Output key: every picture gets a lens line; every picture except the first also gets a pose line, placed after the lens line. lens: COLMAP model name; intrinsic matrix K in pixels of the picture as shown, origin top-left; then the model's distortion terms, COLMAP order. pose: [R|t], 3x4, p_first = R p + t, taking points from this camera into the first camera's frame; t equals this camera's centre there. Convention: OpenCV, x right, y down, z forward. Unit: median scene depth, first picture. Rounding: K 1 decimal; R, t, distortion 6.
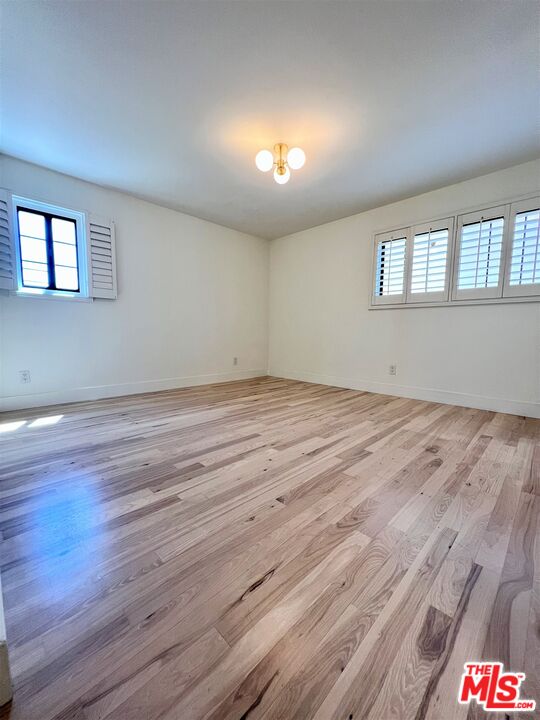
lens RADIAL K [[290.0, 0, 268.4], [0, 290.0, 361.6], [0, 0, 1]] dist [-0.002277, 0.000313]
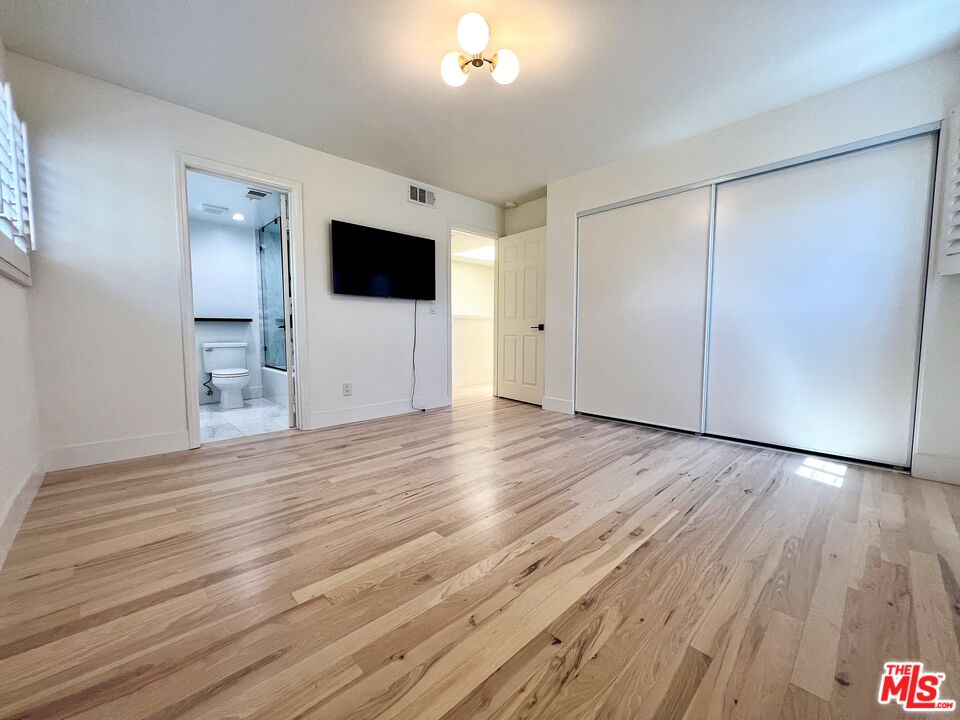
lens RADIAL K [[386.7, 0, 482.0], [0, 386.7, 361.2], [0, 0, 1]] dist [-0.002277, 0.000313]
pose [[-0.999662, -0.013915, 0.021957, 0.010020], [-0.009966, 0.985280, 0.170659, -0.236727], [-0.024009, 0.170382, -0.985086, 2.141510]]
